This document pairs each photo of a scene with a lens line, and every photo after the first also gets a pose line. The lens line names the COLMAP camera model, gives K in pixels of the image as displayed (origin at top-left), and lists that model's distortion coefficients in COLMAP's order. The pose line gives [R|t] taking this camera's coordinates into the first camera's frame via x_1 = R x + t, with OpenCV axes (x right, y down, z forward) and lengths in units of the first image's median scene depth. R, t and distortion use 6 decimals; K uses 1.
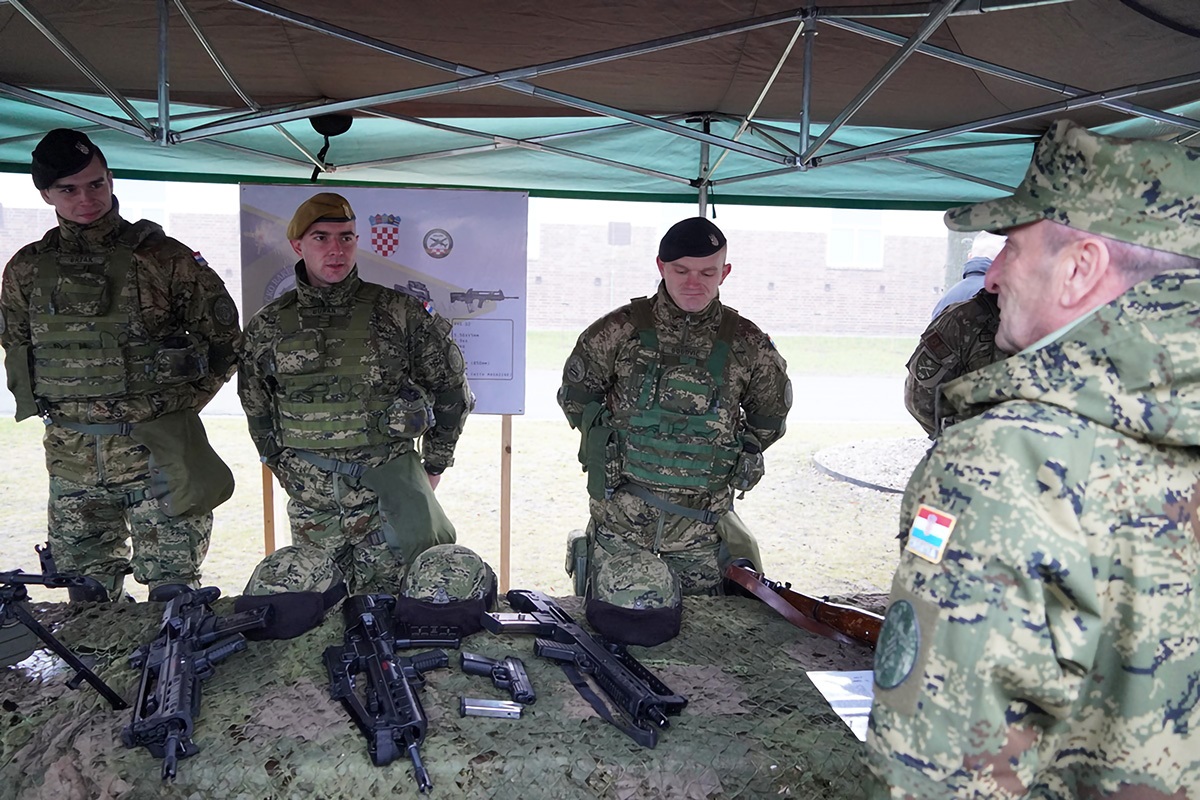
lens RADIAL K [[874.6, 0, 600.0], [0, 874.6, 400.0], [0, 0, 1]] dist [0.044521, -0.003055]
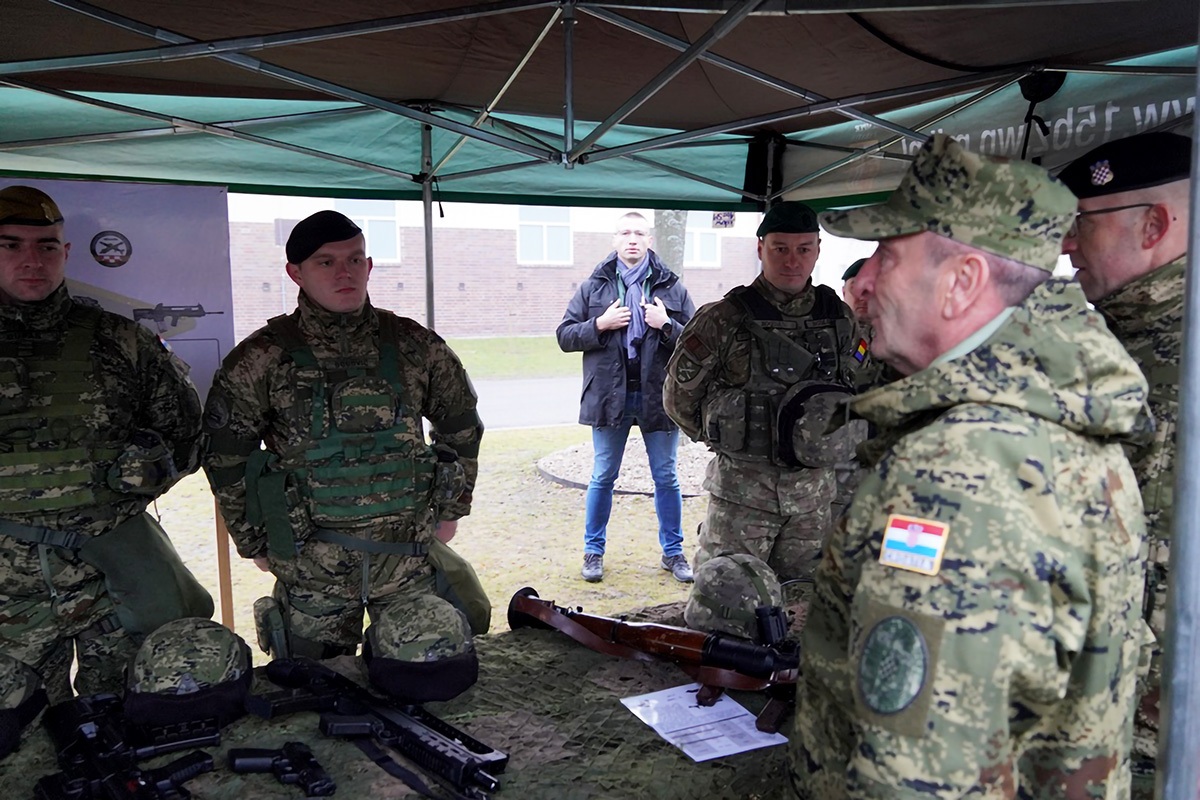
lens RADIAL K [[874.6, 0, 600.0], [0, 874.6, 400.0], [0, 0, 1]] dist [0.044521, -0.003055]
pose [[0.922234, -0.038378, 0.384723, -0.315301], [0.048826, 0.998655, -0.017424, -0.007196], [-0.383537, 0.034854, 0.922868, 0.233647]]
